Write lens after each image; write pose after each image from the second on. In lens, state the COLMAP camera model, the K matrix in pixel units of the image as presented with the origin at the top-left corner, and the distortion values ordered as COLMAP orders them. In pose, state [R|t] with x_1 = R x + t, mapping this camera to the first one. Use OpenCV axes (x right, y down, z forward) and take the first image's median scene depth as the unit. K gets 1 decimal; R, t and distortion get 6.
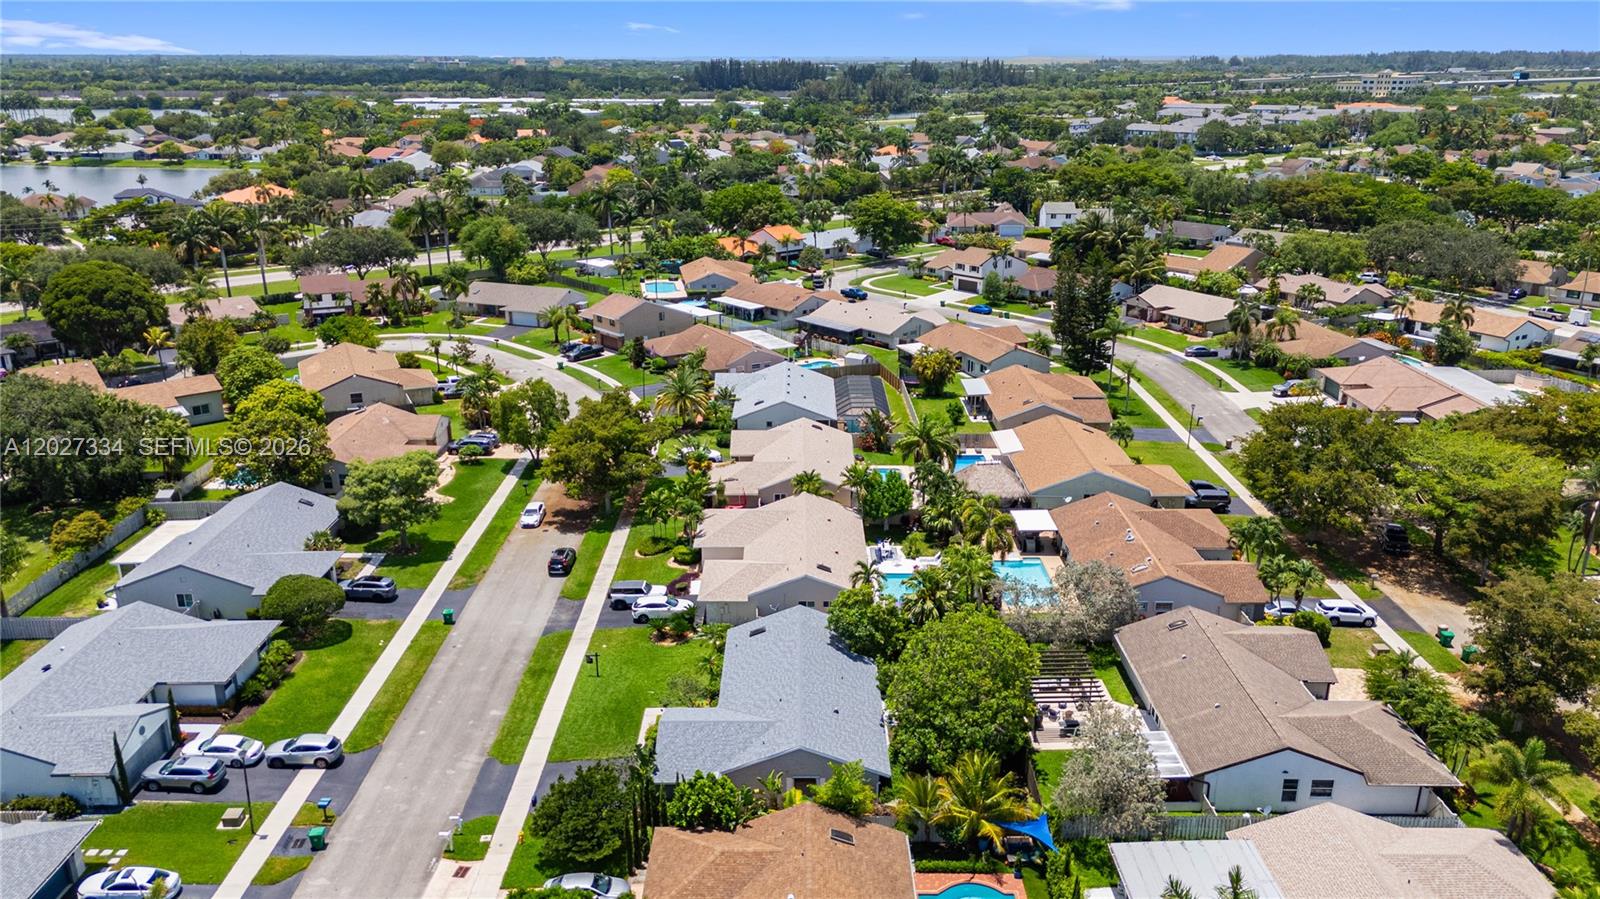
lens RADIAL K [[1208.1, 0, 800.0], [0, 1208.1, 449.5], [0, 0, 1]] dist [0.104687, -0.130822]
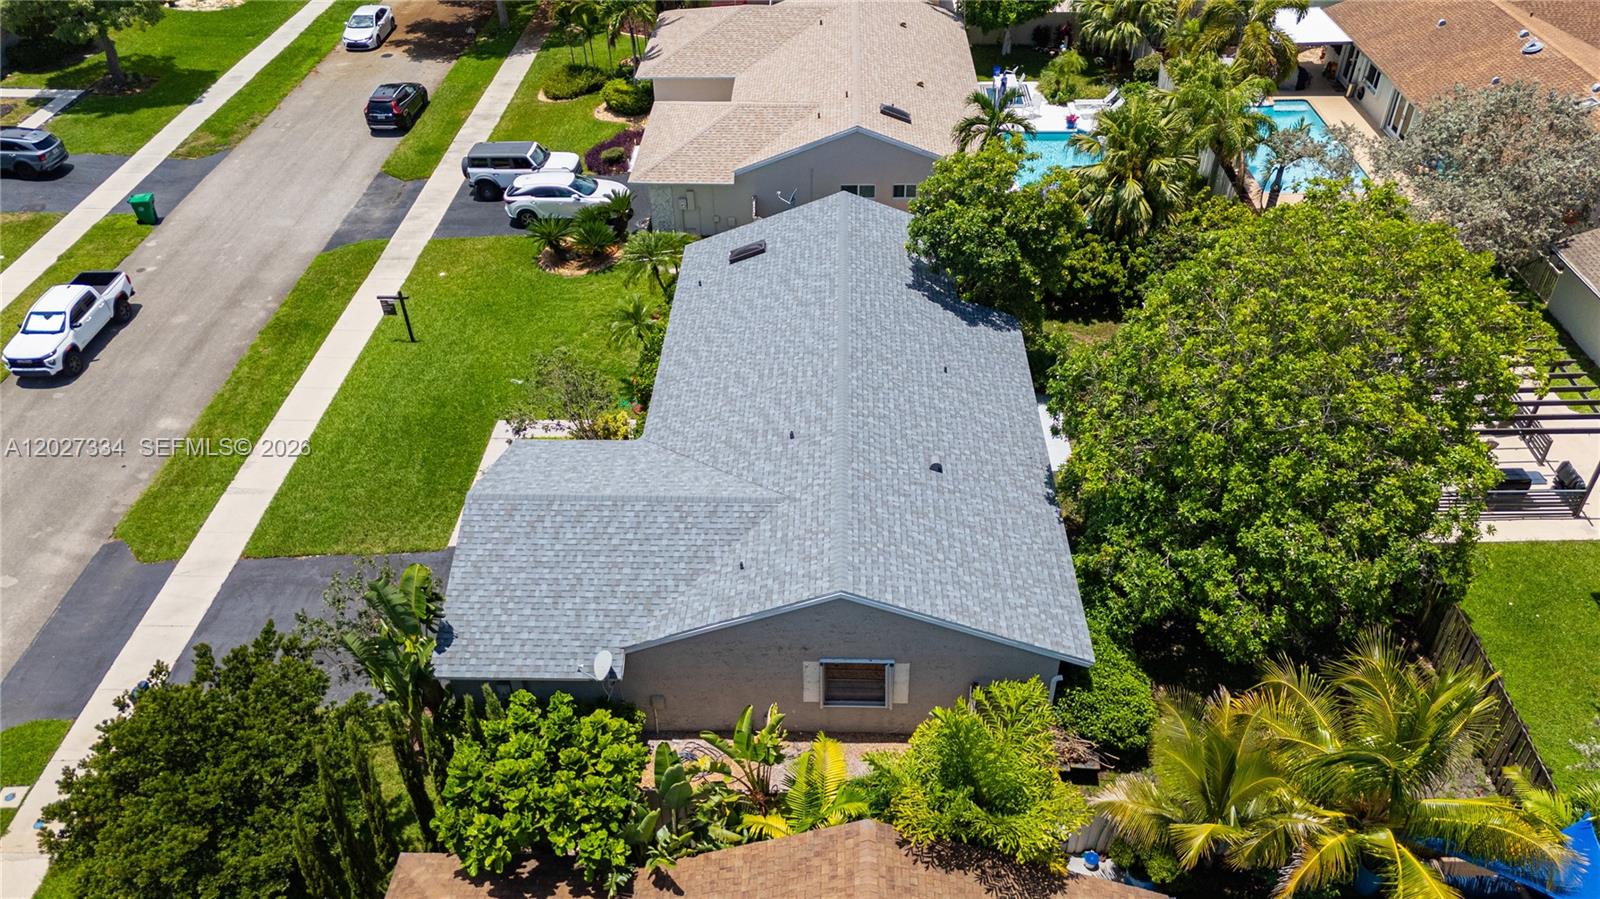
lens RADIAL K [[1199.8, 0, 801.0], [0, 1199.8, 406.7], [0, 0, 1]] dist [0.108487, -0.118022]
pose [[0.999393, 0.008669, -0.033755, -0.000135], [0.001617, 0.955994, 0.293382, 0.066201], [0.034813, -0.293259, 0.955399, 0.494782]]
